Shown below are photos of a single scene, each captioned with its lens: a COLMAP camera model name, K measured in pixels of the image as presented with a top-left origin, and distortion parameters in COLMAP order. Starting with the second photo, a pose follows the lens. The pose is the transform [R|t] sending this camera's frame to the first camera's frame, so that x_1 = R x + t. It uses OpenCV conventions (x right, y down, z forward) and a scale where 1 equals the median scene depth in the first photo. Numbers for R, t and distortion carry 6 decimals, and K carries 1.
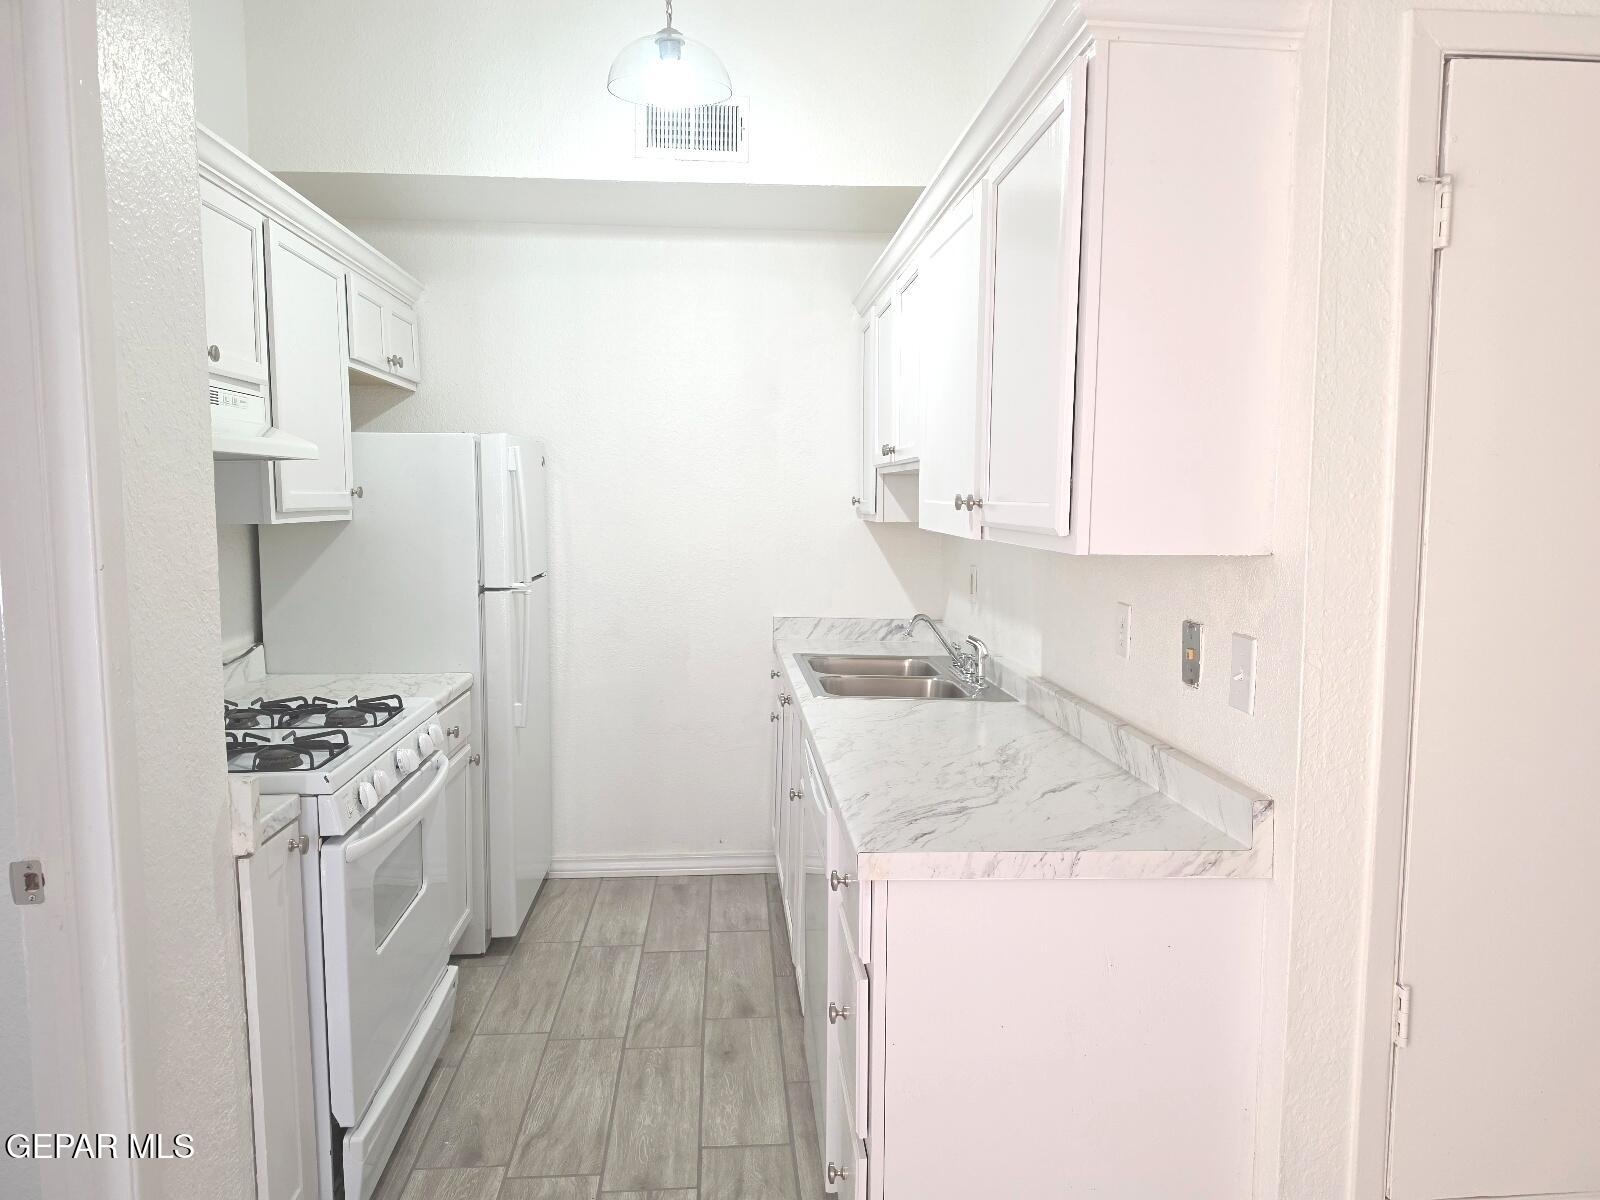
lens RADIAL K [[1101.6, 0, 799.8], [0, 1101.6, 594.2], [0, 0, 1]] dist [-0.005864, -0.006912]
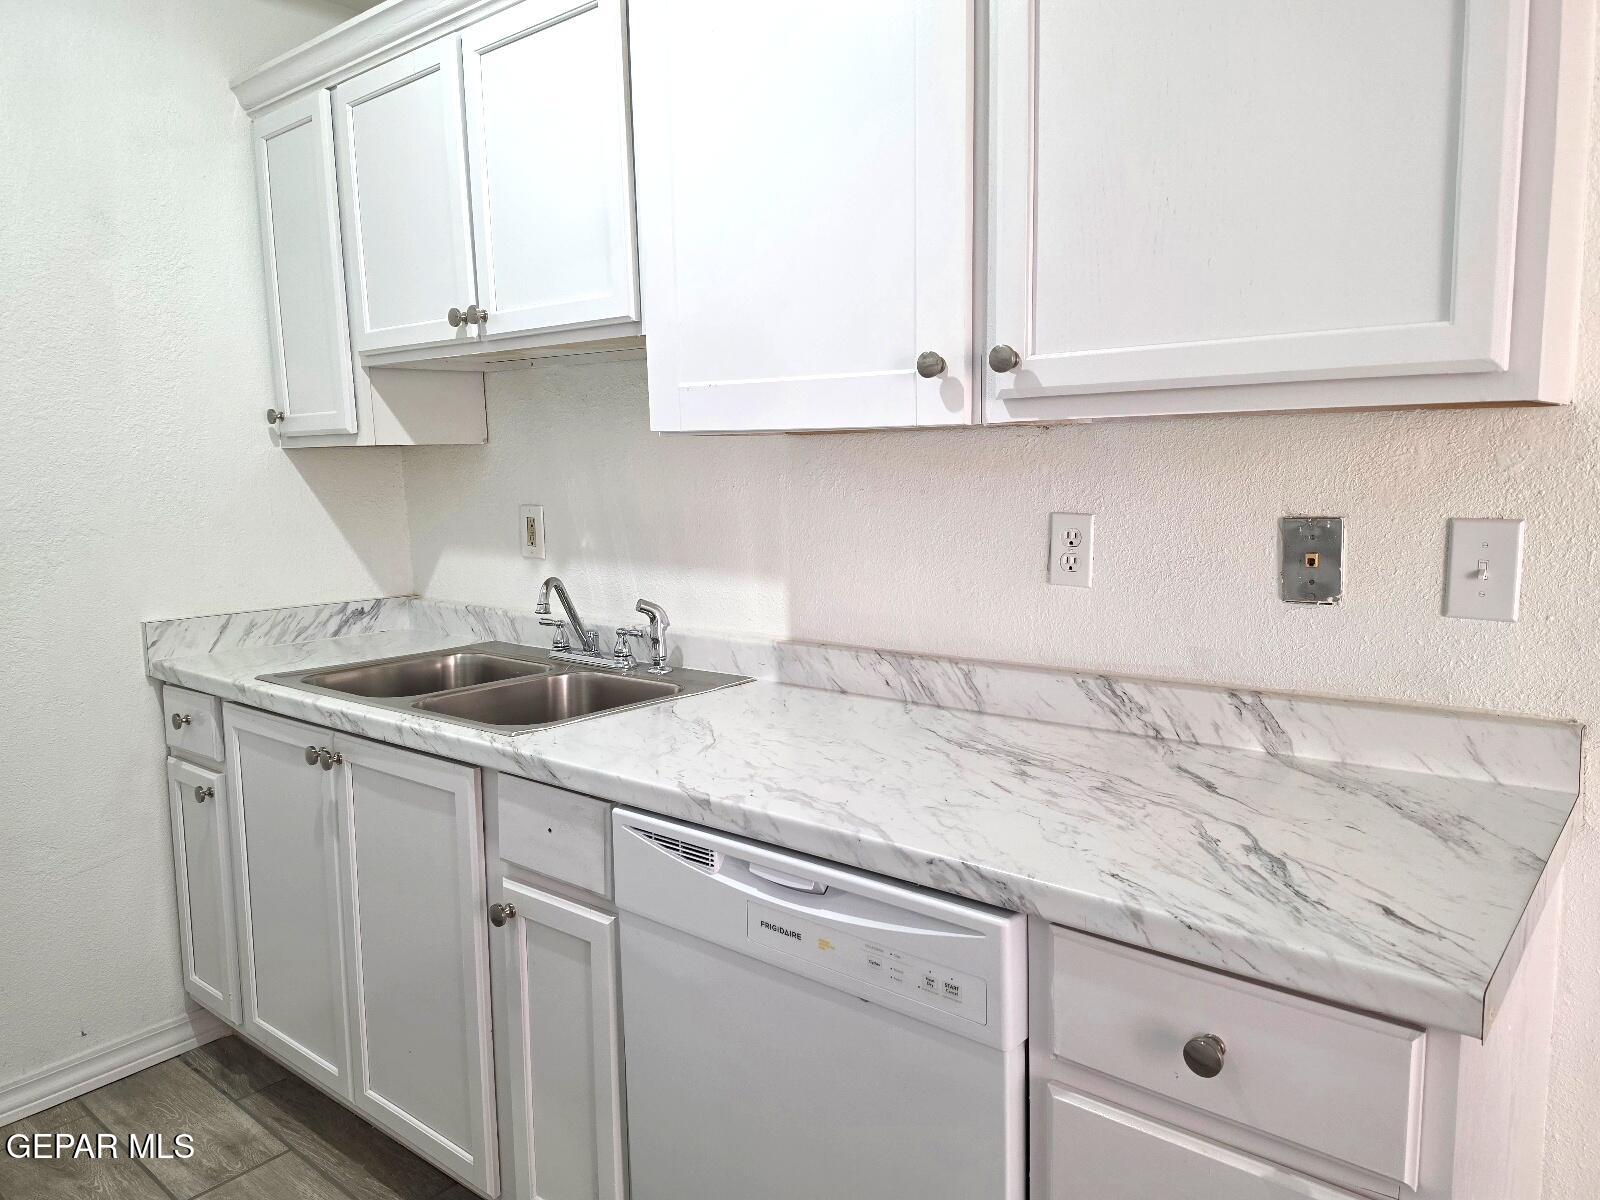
lens RADIAL K [[1101.6, 0, 803.1], [0, 1101.6, 613.7], [0, 0, 1]] dist [-0.005864, -0.006912]
pose [[0.680122, -0.129632, 0.721547, -0.222601], [0.092013, 0.991553, 0.091411, -0.005211], [-0.727302, 0.004221, 0.686305, 0.394003]]
